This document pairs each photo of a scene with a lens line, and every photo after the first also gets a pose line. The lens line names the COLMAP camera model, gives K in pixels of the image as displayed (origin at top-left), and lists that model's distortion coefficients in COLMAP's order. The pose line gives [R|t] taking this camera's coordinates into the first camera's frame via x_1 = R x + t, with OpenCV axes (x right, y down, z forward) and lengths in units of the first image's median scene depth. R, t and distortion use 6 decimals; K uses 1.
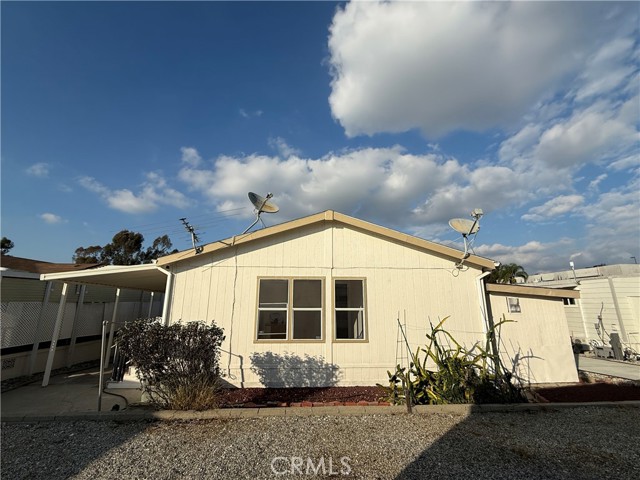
lens RADIAL K [[280.4, 0, 320.0], [0, 280.4, 240.0], [0, 0, 1]] dist [-0.012439, -0.000002]
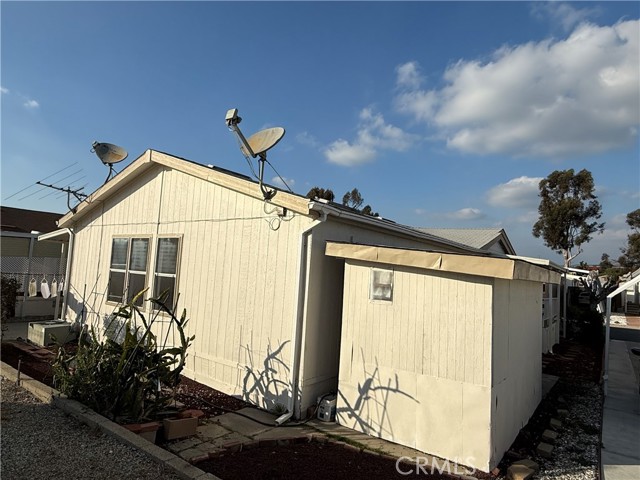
lens RADIAL K [[397.4, 0, 320.0], [0, 397.4, 240.0], [0, 0, 1]] dist [0.001311, -0.001652]
pose [[0.774740, -0.007143, -0.632239, 1.108892], [0.089372, 0.991134, 0.098318, 0.077131], [0.625931, -0.132676, 0.768510, 0.415583]]
